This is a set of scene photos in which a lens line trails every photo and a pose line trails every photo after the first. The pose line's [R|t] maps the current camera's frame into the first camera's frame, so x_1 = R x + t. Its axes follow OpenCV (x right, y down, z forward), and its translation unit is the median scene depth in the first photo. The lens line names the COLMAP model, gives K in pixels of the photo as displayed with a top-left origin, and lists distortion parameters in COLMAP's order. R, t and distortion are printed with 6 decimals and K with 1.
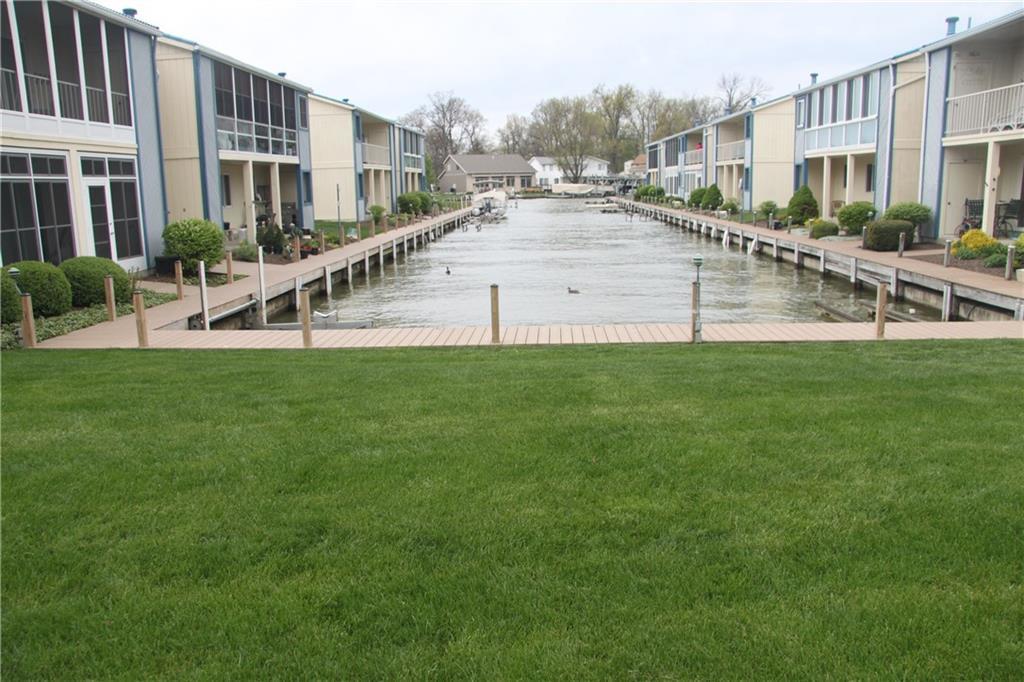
lens RADIAL K [[799.5, 0, 512.0], [0, 799.5, 341.0], [0, 0, 1]] dist [-0.178137, 0.133978]
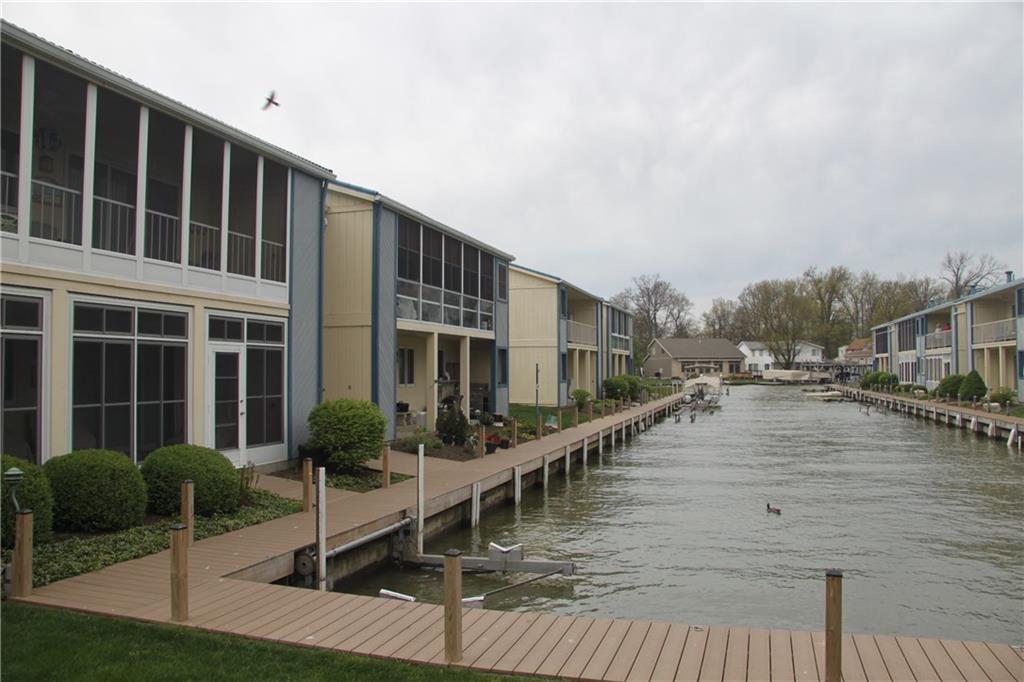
lens RADIAL K [[799.5, 0, 512.0], [0, 799.5, 341.0], [0, 0, 1]] dist [-0.178137, 0.133978]
pose [[0.968877, 0.009500, -0.247359, -0.031218], [-0.065395, 0.973587, -0.218752, -0.029534], [0.238747, 0.228120, 0.943907, 0.156794]]
